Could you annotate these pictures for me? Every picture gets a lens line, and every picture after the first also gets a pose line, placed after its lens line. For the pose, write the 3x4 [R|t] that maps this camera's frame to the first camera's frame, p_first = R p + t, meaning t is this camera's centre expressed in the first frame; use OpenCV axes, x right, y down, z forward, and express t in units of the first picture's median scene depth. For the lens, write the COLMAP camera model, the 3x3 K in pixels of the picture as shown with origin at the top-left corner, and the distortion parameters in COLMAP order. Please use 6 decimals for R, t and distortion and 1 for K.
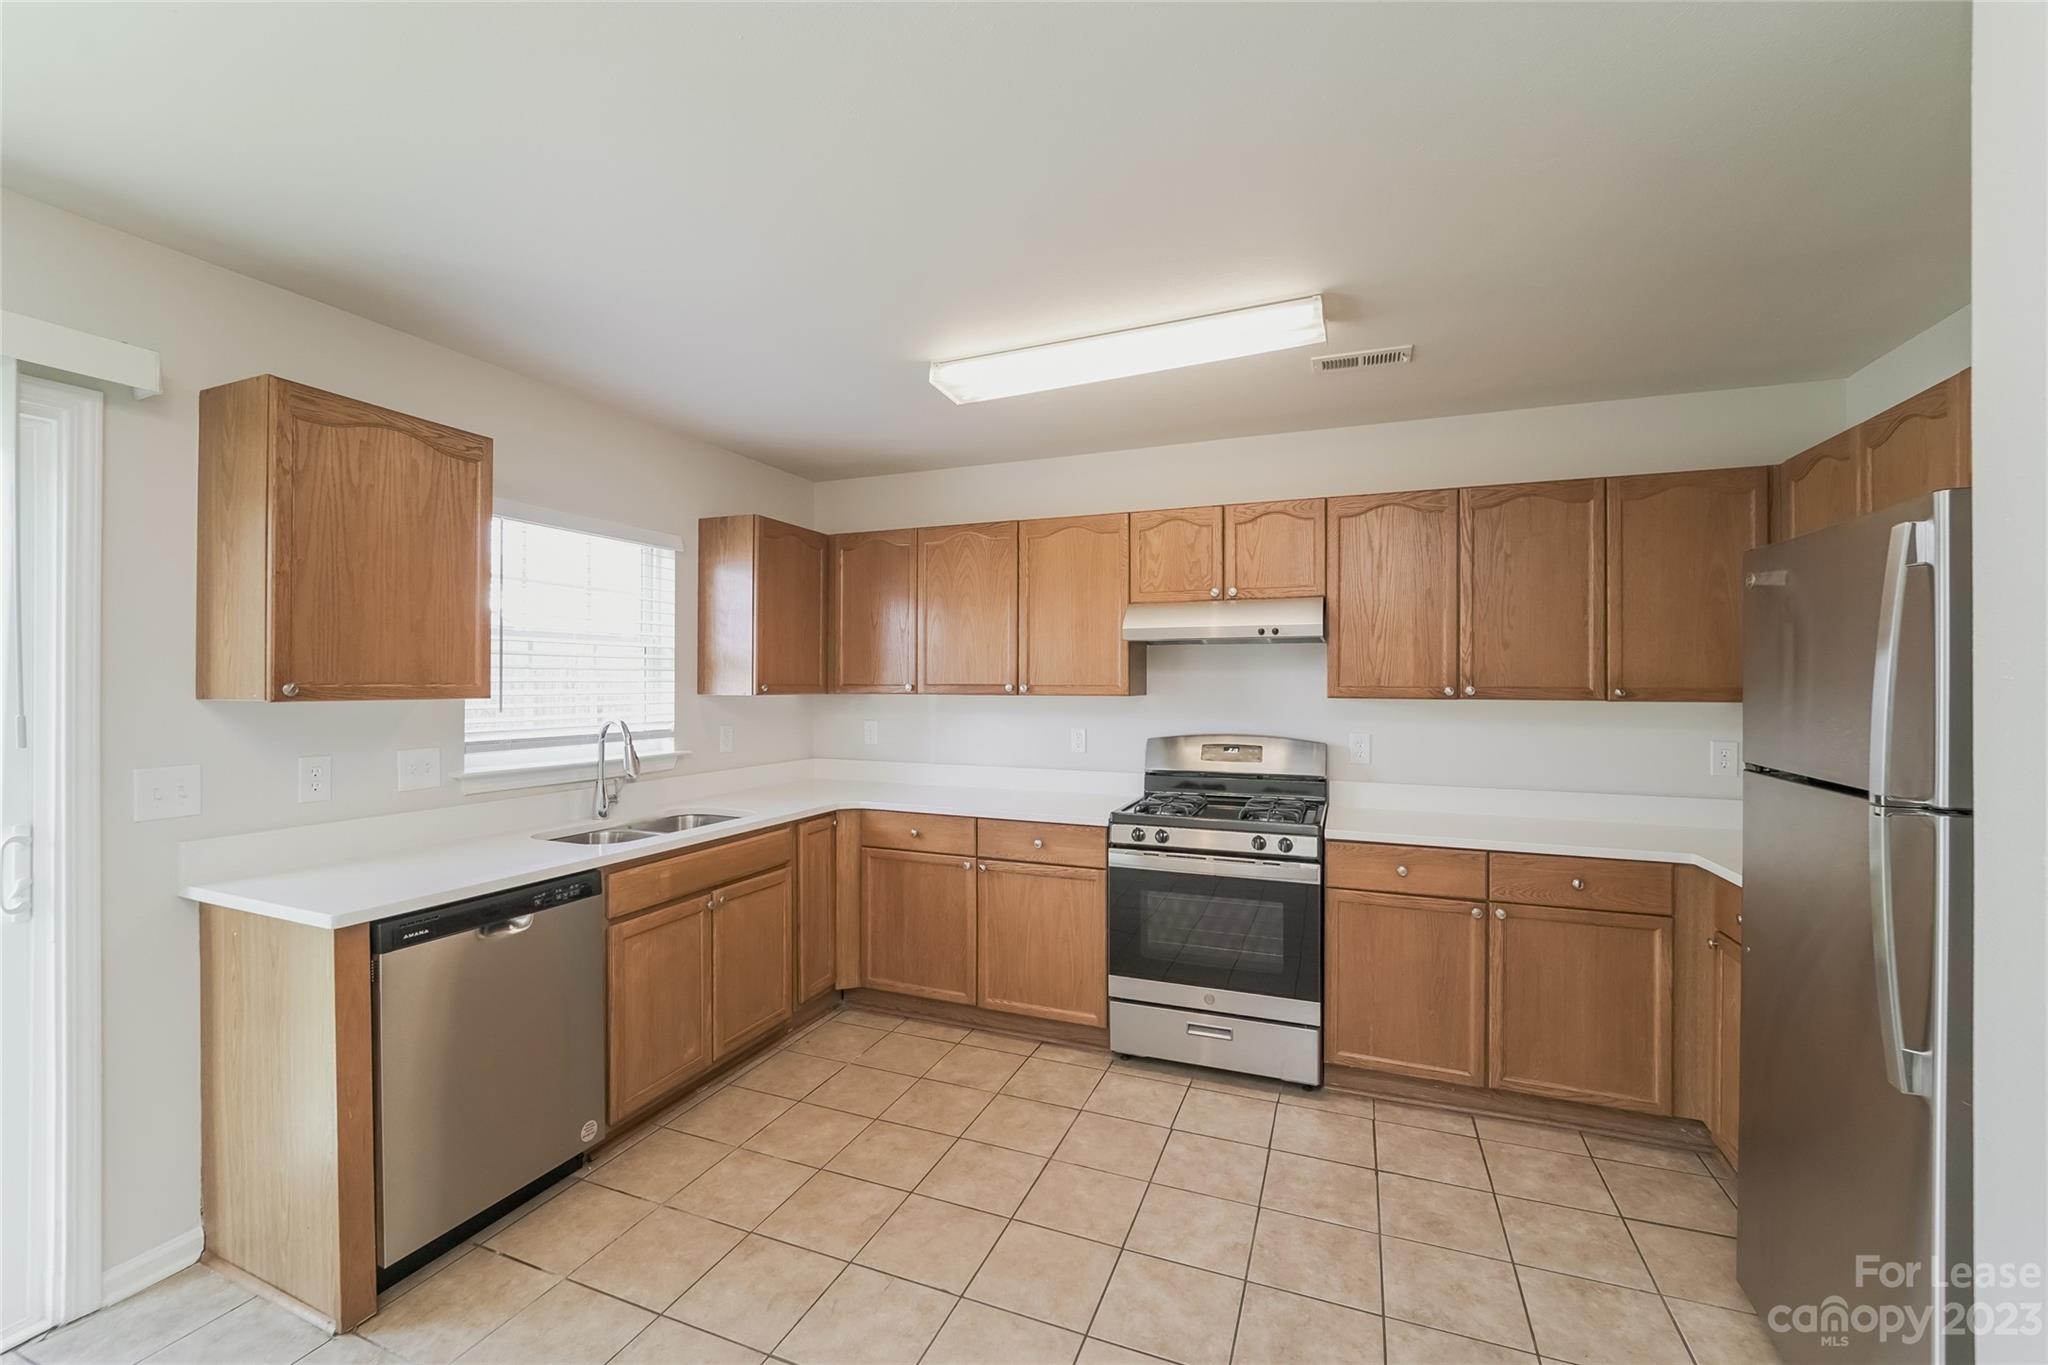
lens RADIAL K [[825.9, 0, 1017.7], [0, 825.9, 676.8], [0, 0, 1]] dist [-0.011178, -0.001754]
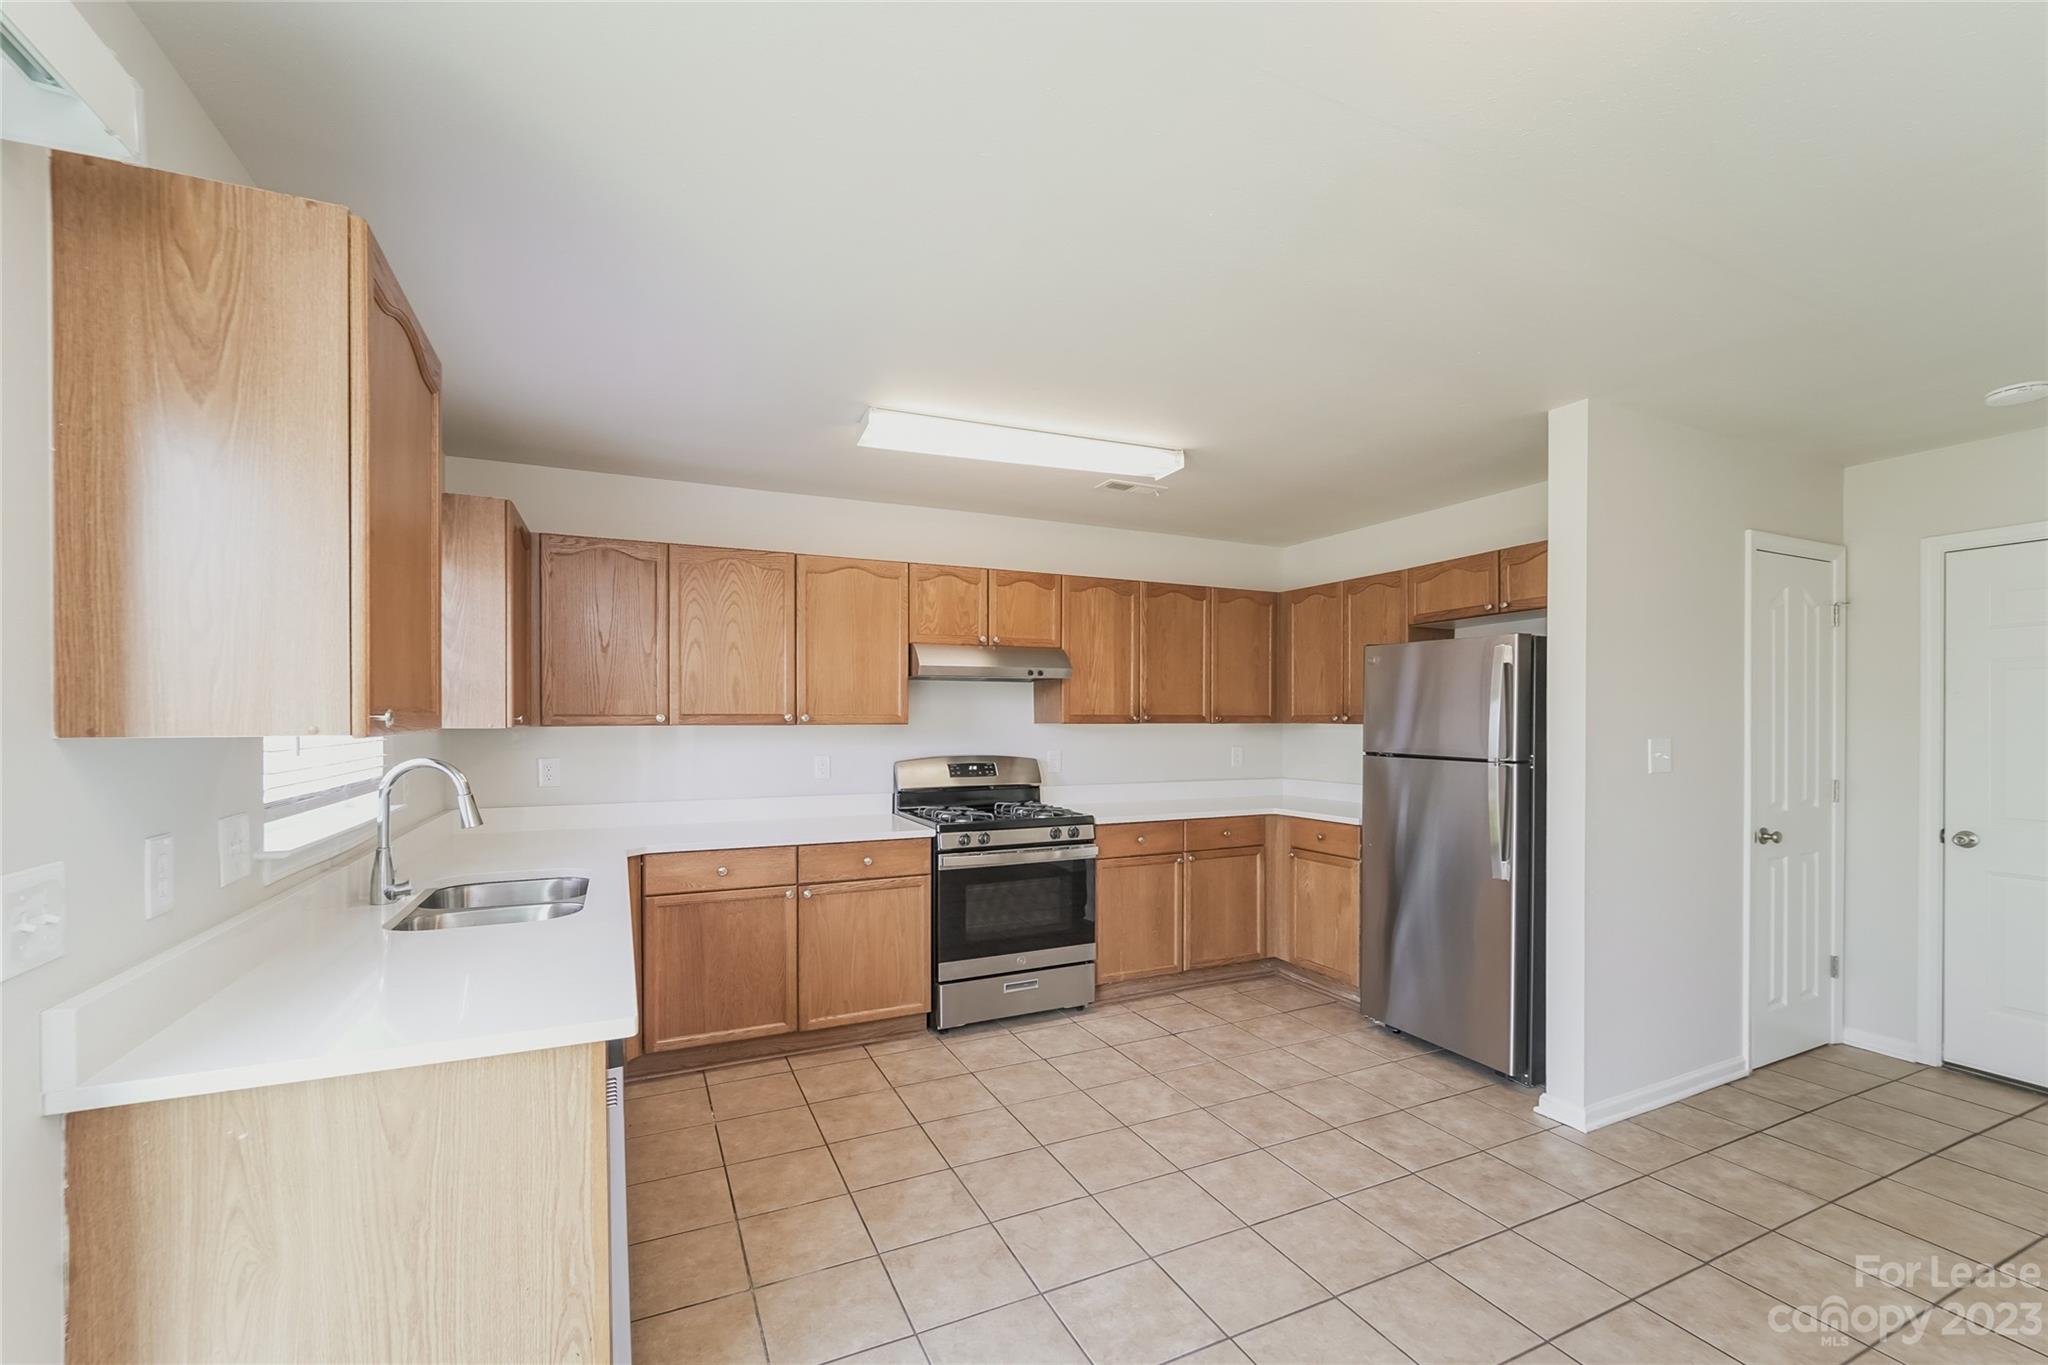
lens RADIAL K [[825.9, 0, 971.3], [0, 825.9, 722.2], [0, 0, 1]] dist [-0.011178, -0.001754]
pose [[0.705374, -0.006884, 0.708802, -0.692098], [-0.002972, 0.999915, 0.012668, 0.006544], [-0.708829, -0.011042, 0.705294, 0.154474]]
